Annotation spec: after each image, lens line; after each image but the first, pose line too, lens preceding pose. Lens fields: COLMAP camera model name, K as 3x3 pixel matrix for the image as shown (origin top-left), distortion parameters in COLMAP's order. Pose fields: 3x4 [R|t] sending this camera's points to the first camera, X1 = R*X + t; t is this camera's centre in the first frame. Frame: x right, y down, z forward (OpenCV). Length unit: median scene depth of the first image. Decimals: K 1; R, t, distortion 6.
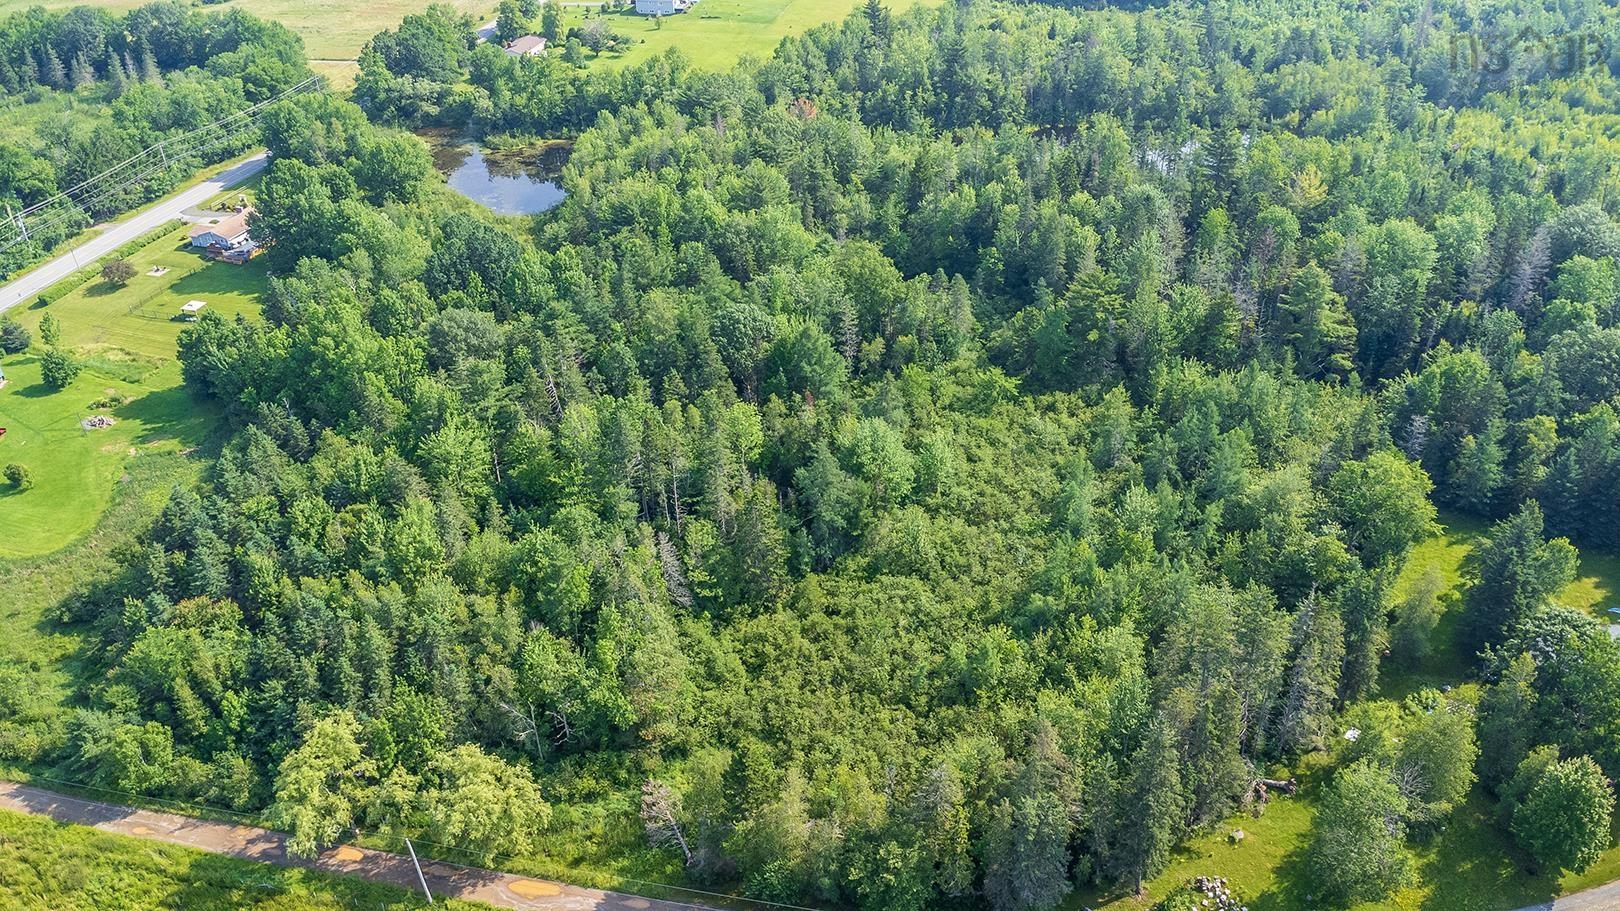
lens RADIAL K [[1172.1, 0, 805.3], [0, 1172.1, 423.4], [0, 0, 1]] dist [0.038271, -0.056634]
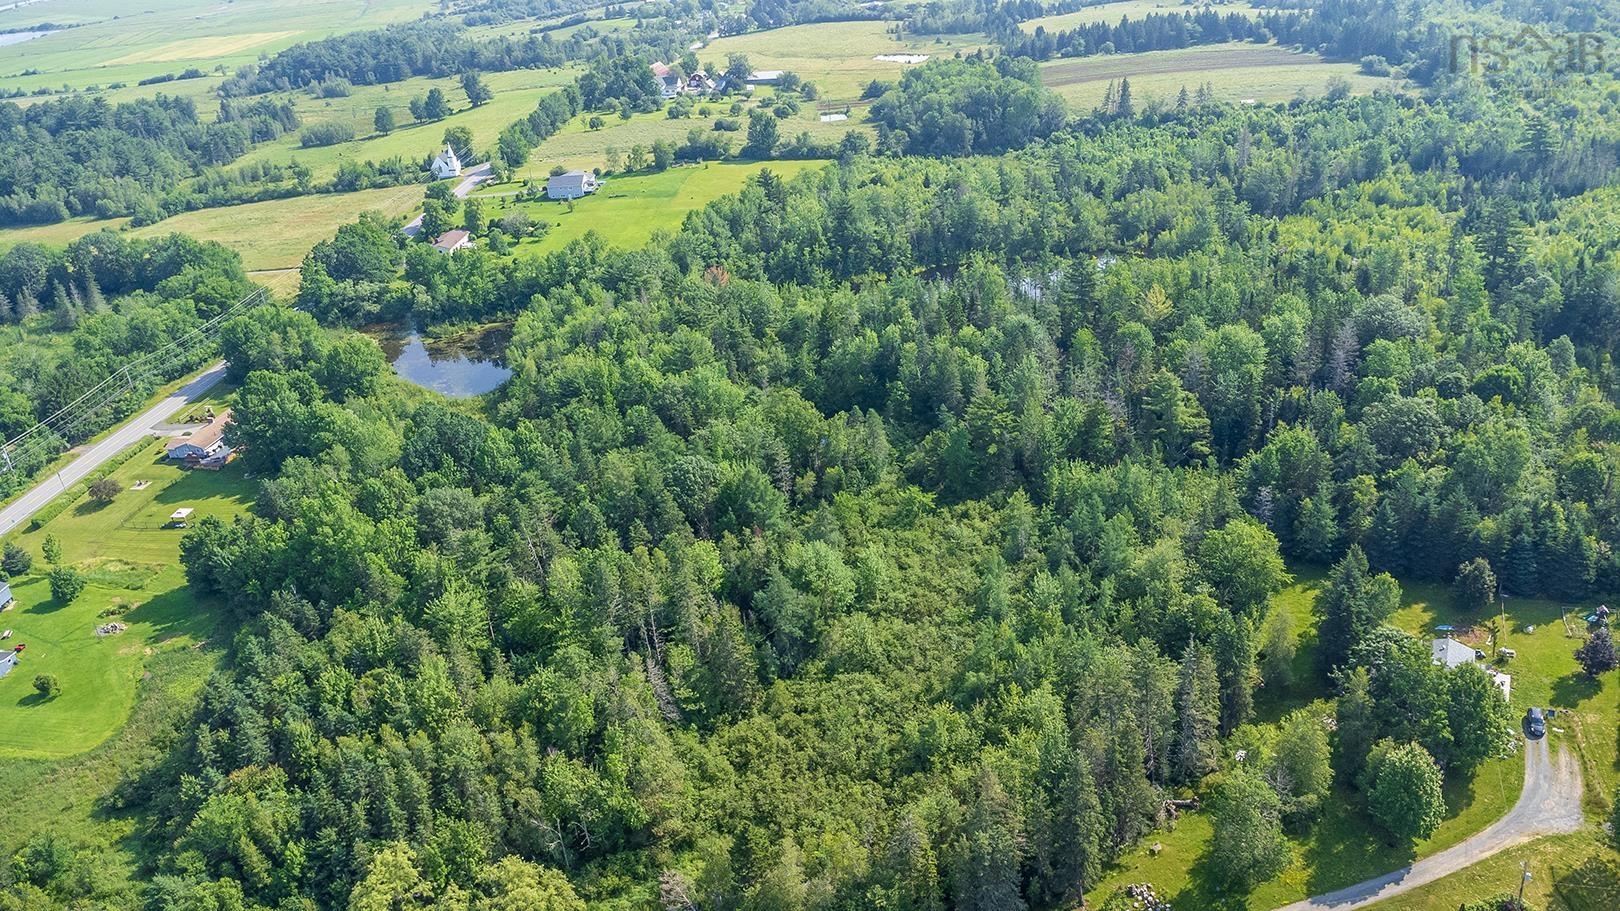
lens RADIAL K [[1172.1, 0, 805.3], [0, 1172.1, 423.4], [0, 0, 1]] dist [0.038271, -0.056634]
pose [[0.991446, -0.109070, 0.071679, -0.019747], [0.116469, 0.987220, -0.108770, 0.005214], [-0.058899, 0.116188, 0.991479, -0.149349]]
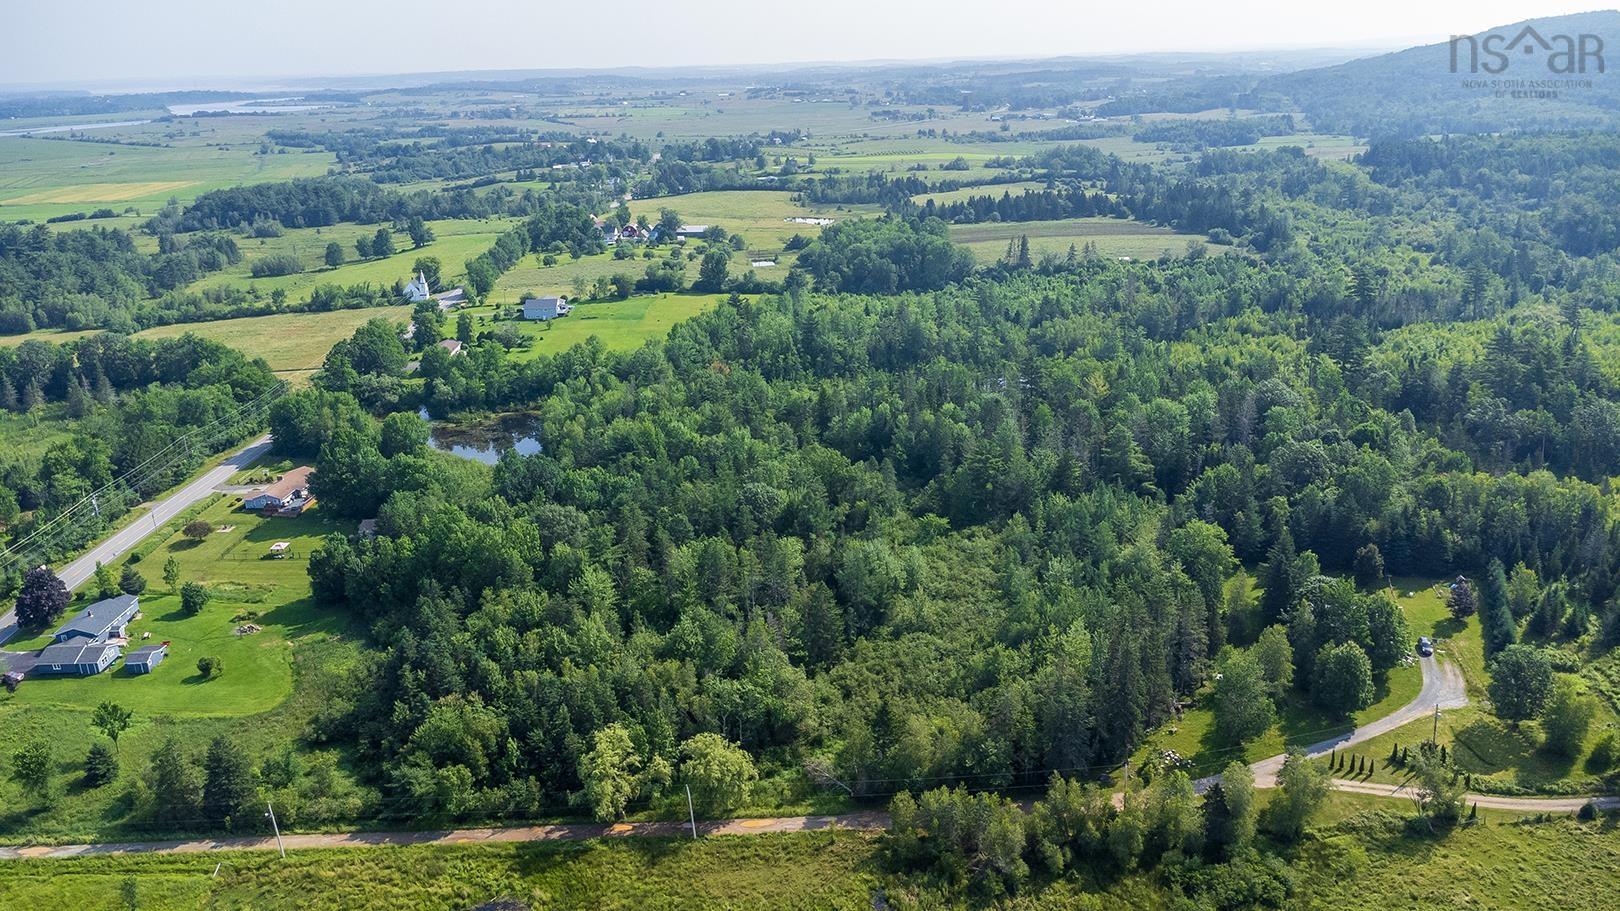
lens RADIAL K [[1172.1, 0, 805.3], [0, 1172.1, 423.4], [0, 0, 1]] dist [0.038271, -0.056634]
pose [[0.973816, -0.079909, 0.212829, -0.283807], [0.130885, 0.962535, -0.237478, 0.168847], [-0.185879, 0.259116, 0.947791, -0.358497]]
